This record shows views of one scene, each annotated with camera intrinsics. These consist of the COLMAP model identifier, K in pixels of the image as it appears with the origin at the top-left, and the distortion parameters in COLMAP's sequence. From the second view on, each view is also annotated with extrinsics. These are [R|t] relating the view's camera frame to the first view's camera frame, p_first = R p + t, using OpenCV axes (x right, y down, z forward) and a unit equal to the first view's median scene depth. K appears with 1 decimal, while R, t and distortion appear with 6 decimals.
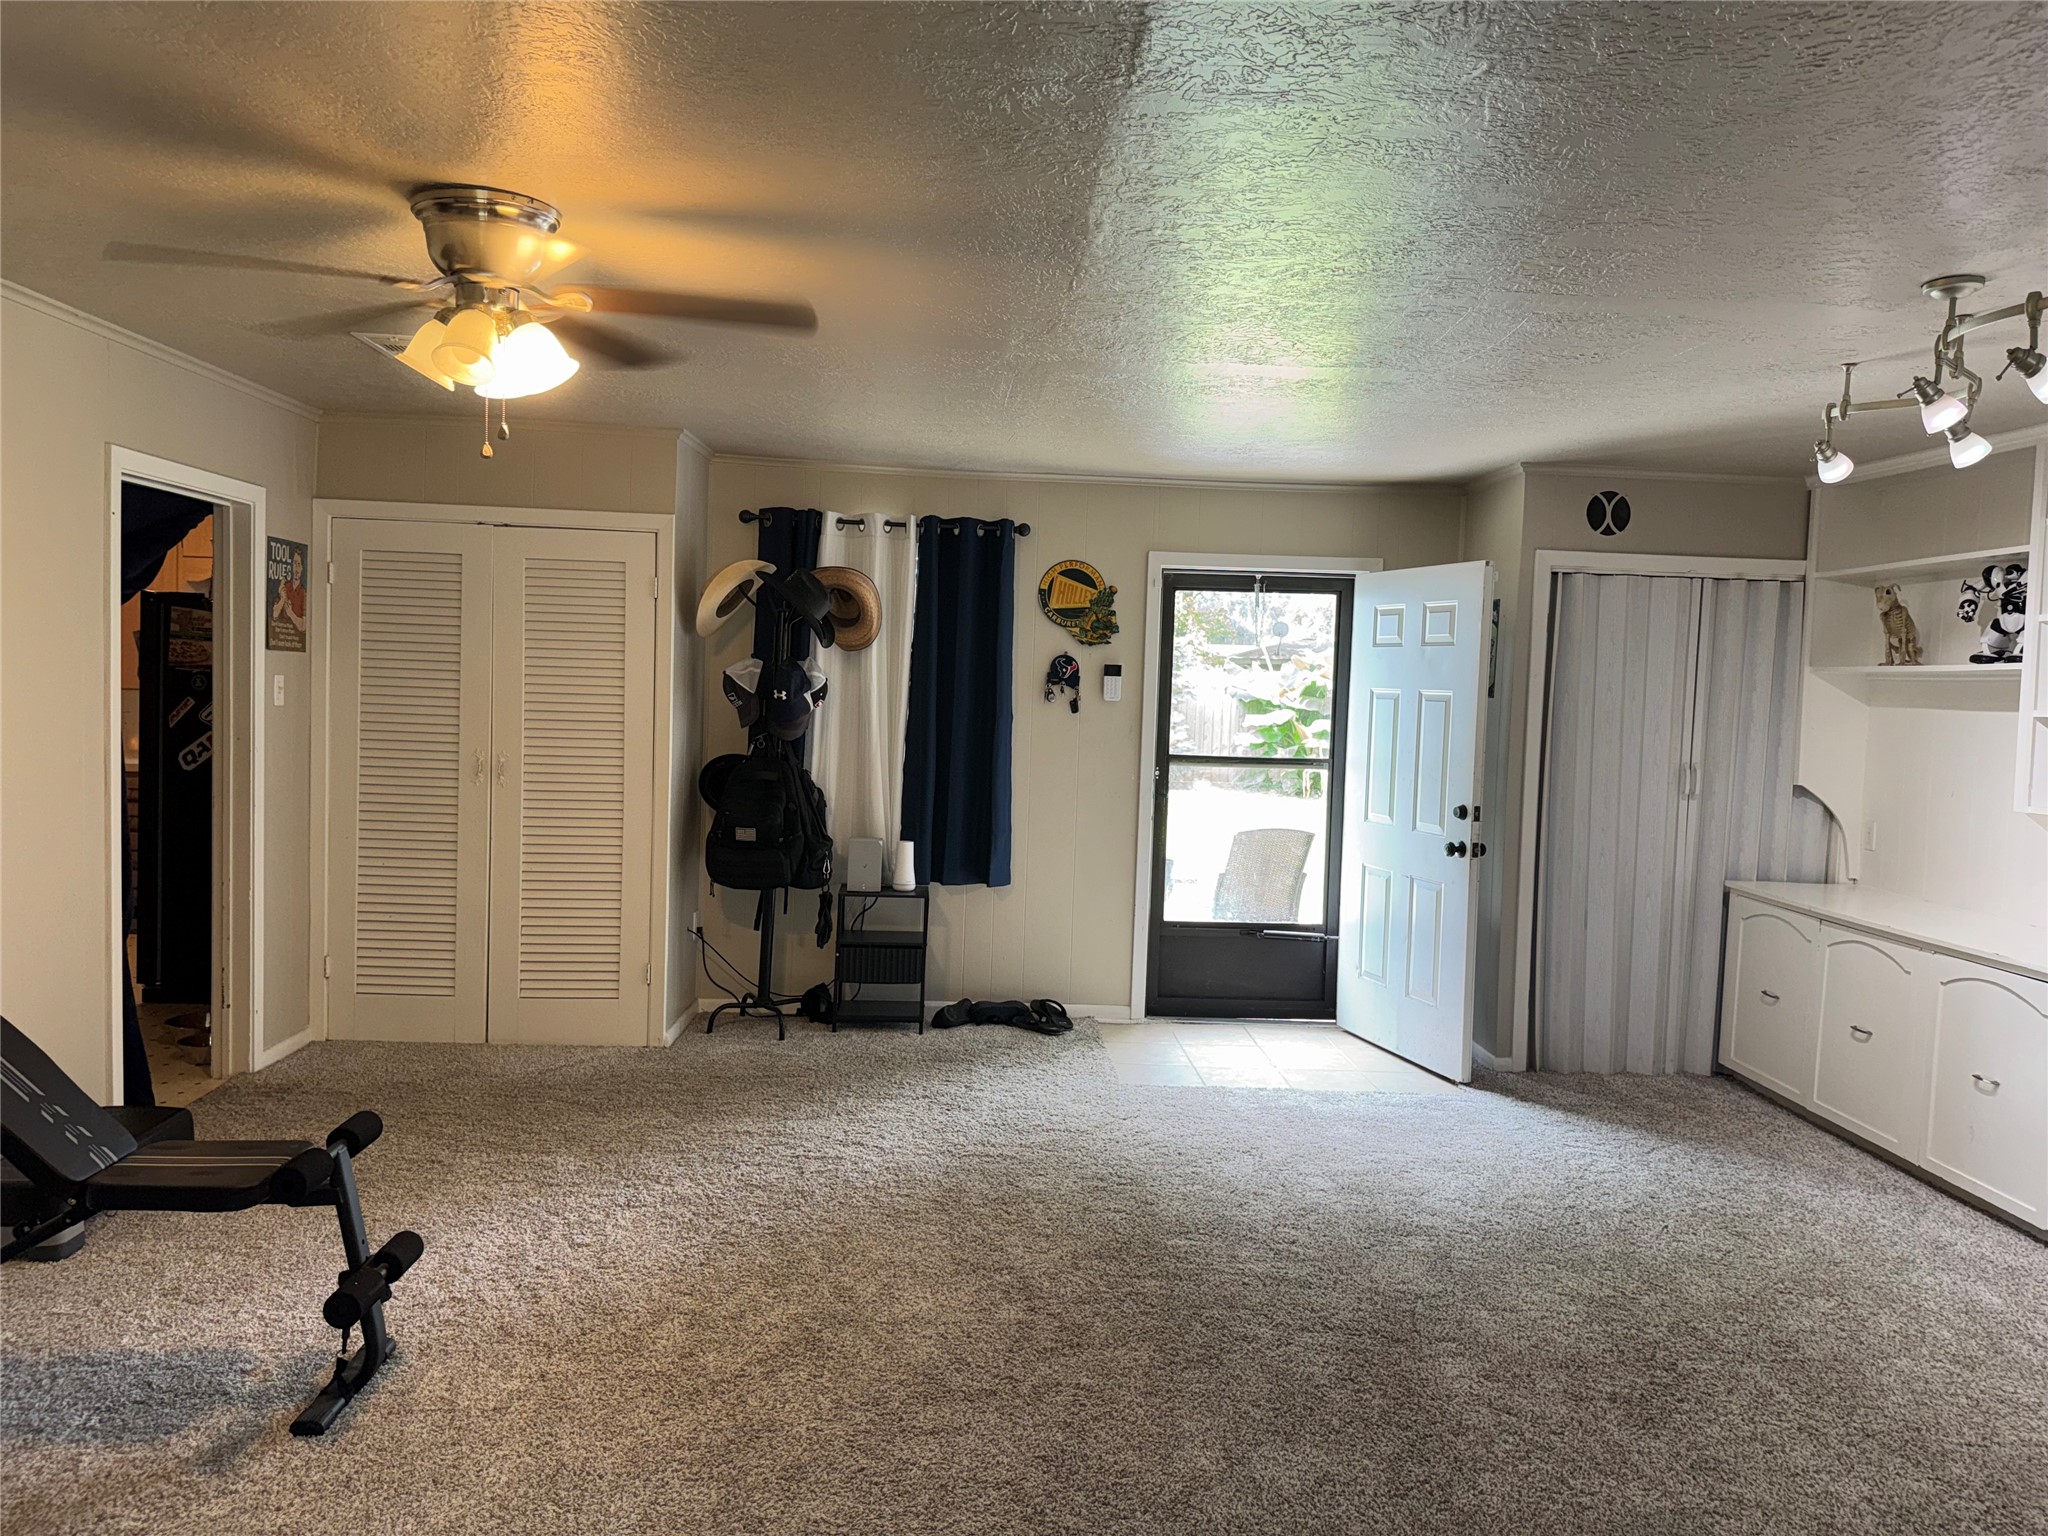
lens RADIAL K [[1450.9, 0, 1025.0], [0, 1450.9, 729.8], [0, 0, 1]] dist [0.006697, 0.000489]
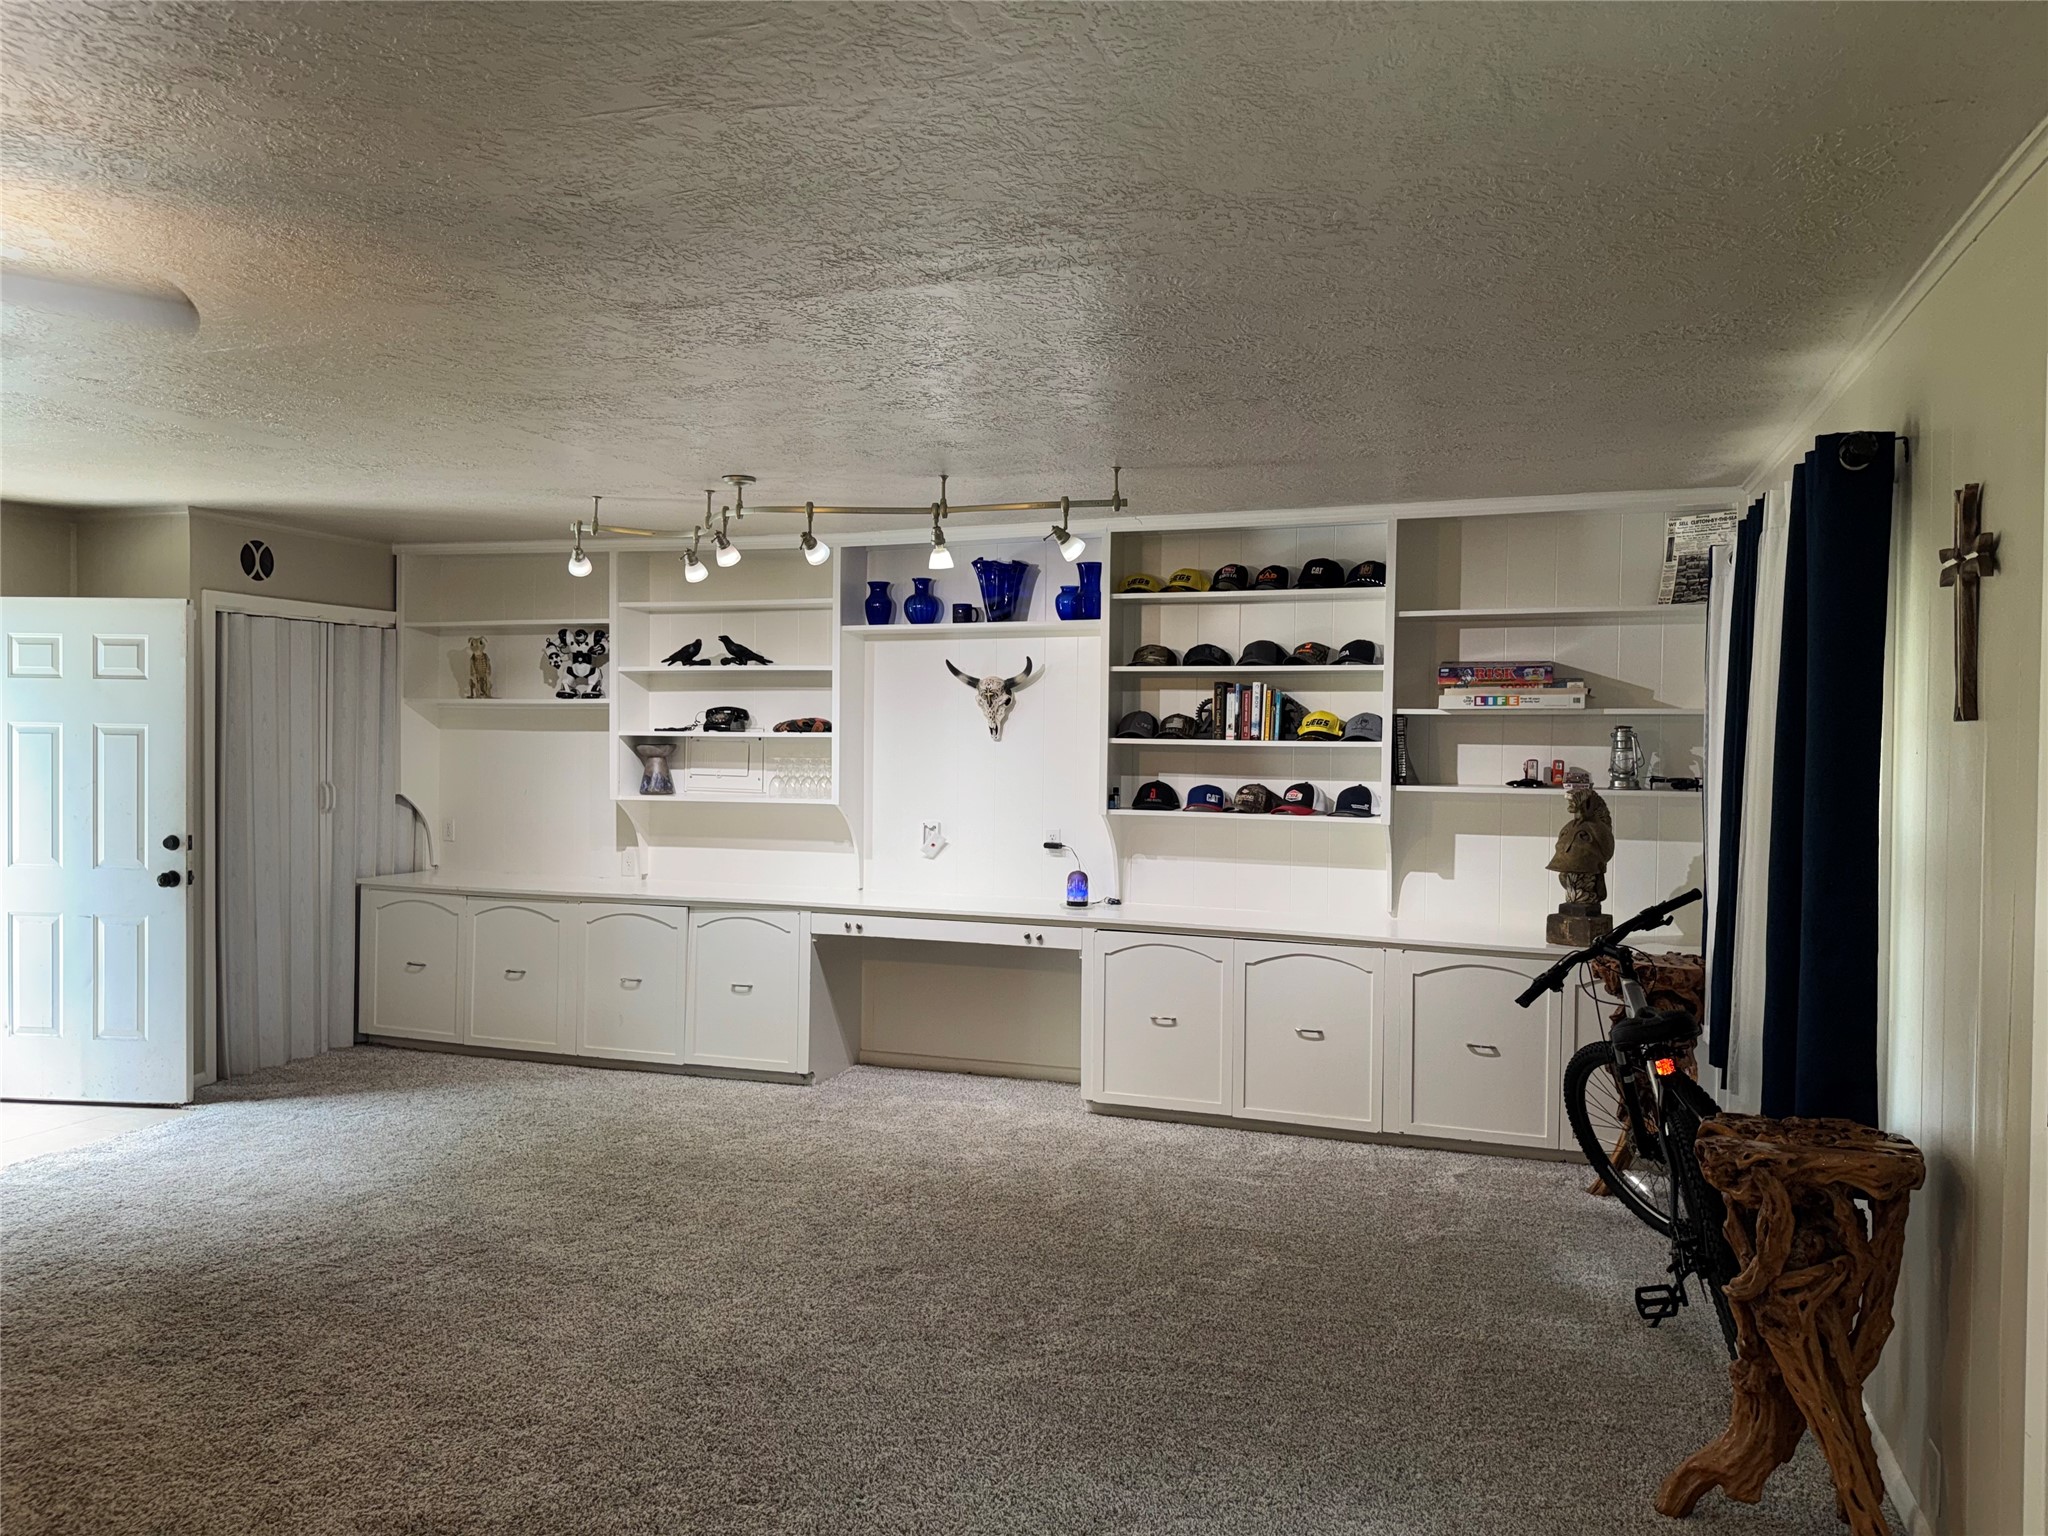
lens RADIAL K [[1450.9, 0, 1025.0], [0, 1450.9, 729.8], [0, 0, 1]] dist [0.006697, 0.000489]
pose [[0.370694, -0.028397, 0.928321, -0.437051], [0.031161, 0.999350, 0.018127, -0.023569], [-0.928232, 0.022207, 0.371338, 0.053115]]
